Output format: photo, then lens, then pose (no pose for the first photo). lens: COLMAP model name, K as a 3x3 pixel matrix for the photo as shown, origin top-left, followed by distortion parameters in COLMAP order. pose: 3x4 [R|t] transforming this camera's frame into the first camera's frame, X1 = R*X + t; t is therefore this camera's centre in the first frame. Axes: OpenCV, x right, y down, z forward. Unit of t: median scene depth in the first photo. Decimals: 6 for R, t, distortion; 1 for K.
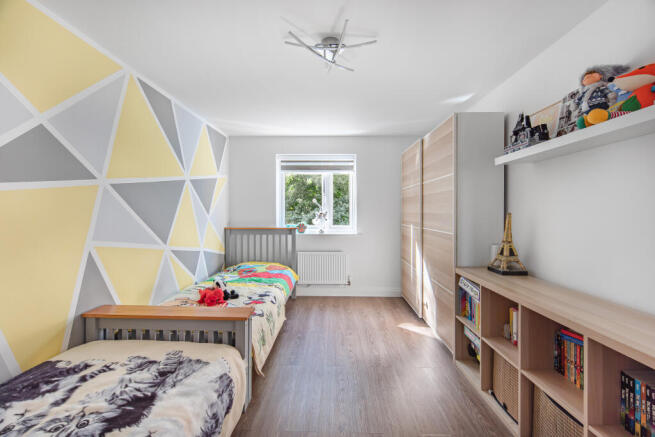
lens RADIAL K [[257.1, 0, 327.3], [0, 257.1, 211.8], [0, 0, 1]] dist [-0.003063, -0.000619]
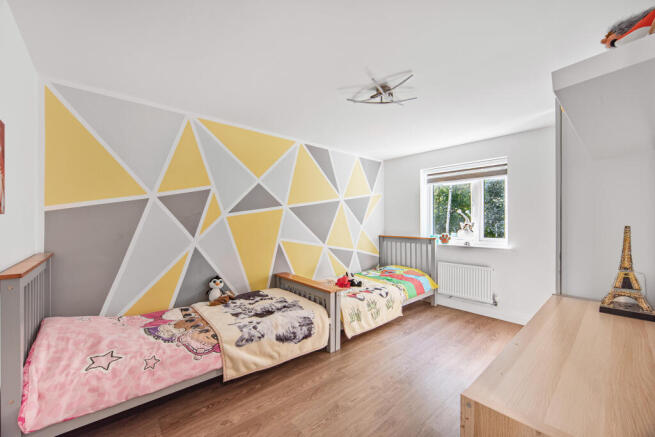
lens RADIAL K [[257.1, 0, 325.9], [0, 257.1, 222.1], [0, 0, 1]] dist [-0.003063, -0.000619]
pose [[0.676155, 0.001381, -0.736758, 0.371329], [-0.000587, 0.999999, 0.001336, -0.004045], [0.736759, -0.000470, 0.676155, -0.030669]]
